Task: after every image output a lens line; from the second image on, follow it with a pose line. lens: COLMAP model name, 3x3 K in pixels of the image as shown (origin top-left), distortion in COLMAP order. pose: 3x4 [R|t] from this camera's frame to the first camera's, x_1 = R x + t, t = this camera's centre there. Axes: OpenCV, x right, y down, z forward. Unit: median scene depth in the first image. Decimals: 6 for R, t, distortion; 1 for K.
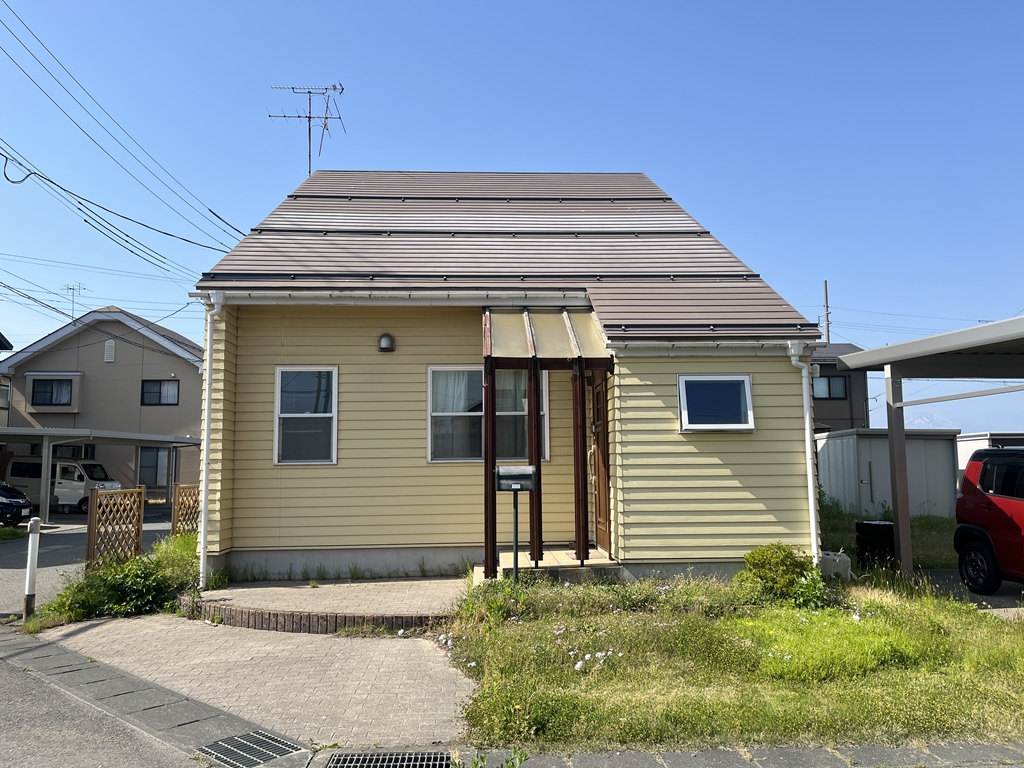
lens RADIAL K [[775.1, 0, 512.0], [0, 775.1, 384.0], [0, 0, 1]] dist [0.057732, -0.005124]
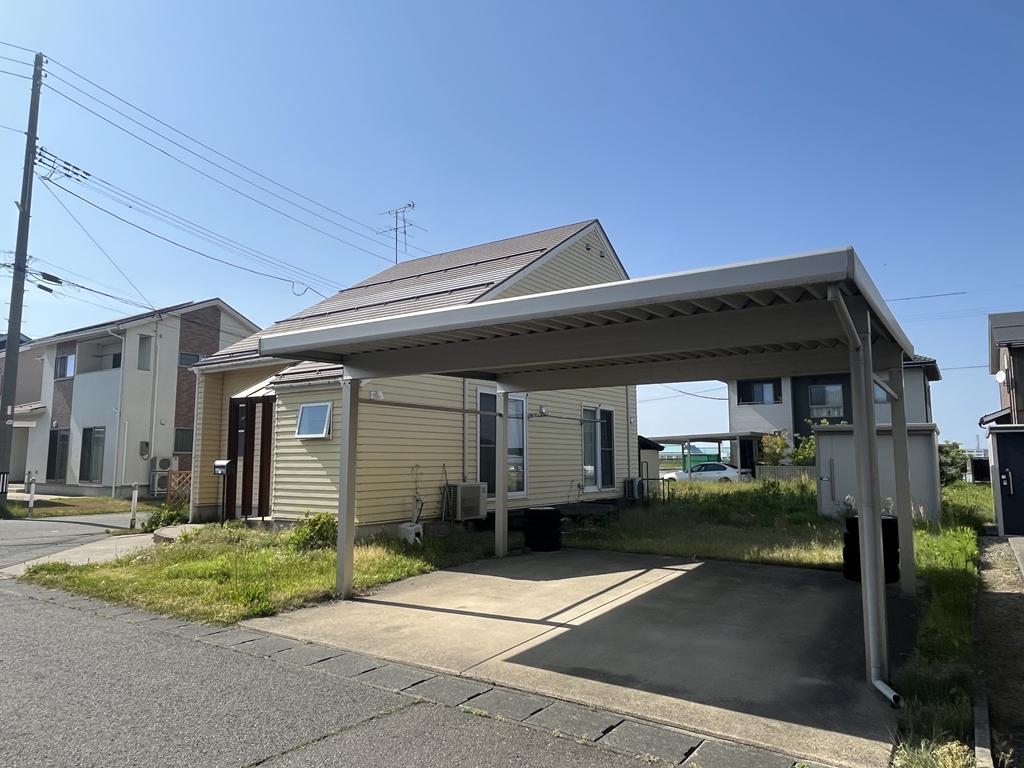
lens RADIAL K [[678.0, 0, 512.0], [0, 678.0, 384.0], [0, 0, 1]] dist [-0.002242, -0.000859]
pose [[0.805188, -0.057721, -0.590204, 1.186542], [0.054398, 0.998245, -0.023415, 0.003711], [0.590520, -0.013252, 0.806914, 0.122445]]
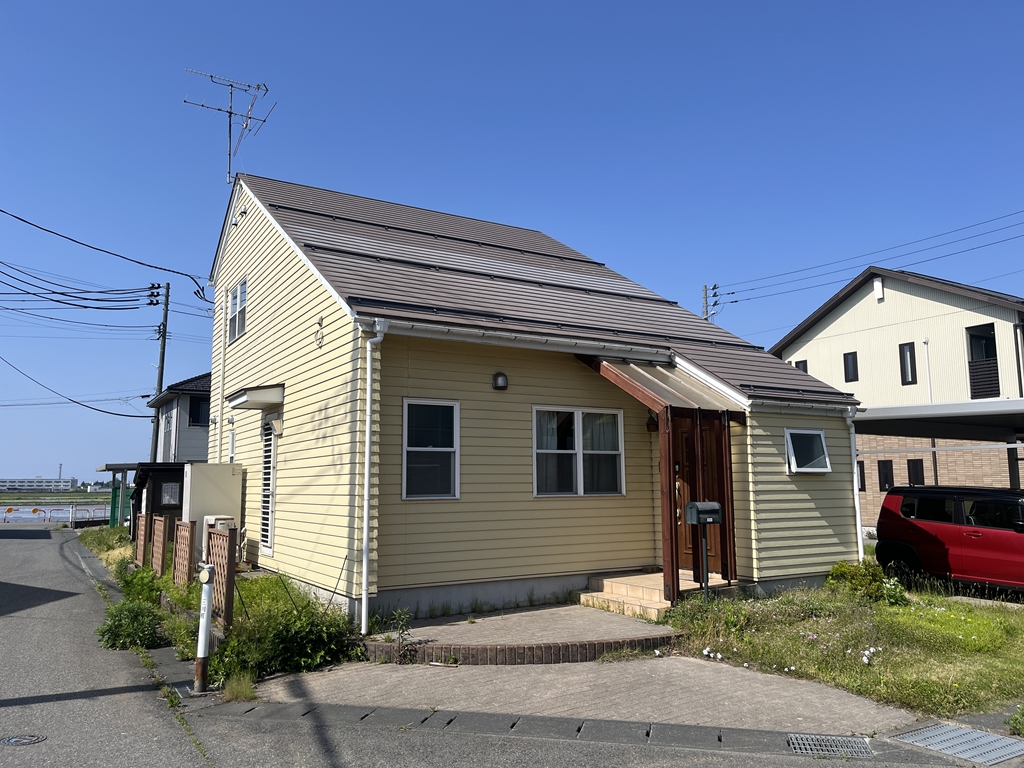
lens RADIAL K [[775.1, 0, 512.0], [0, 775.1, 384.0], [0, 0, 1]] dist [0.057732, -0.005124]
pose [[0.878089, 0.064152, 0.474177, -0.672055], [-0.049448, 0.997832, -0.043431, -0.005448], [-0.475936, 0.014689, 0.879357, 0.083289]]
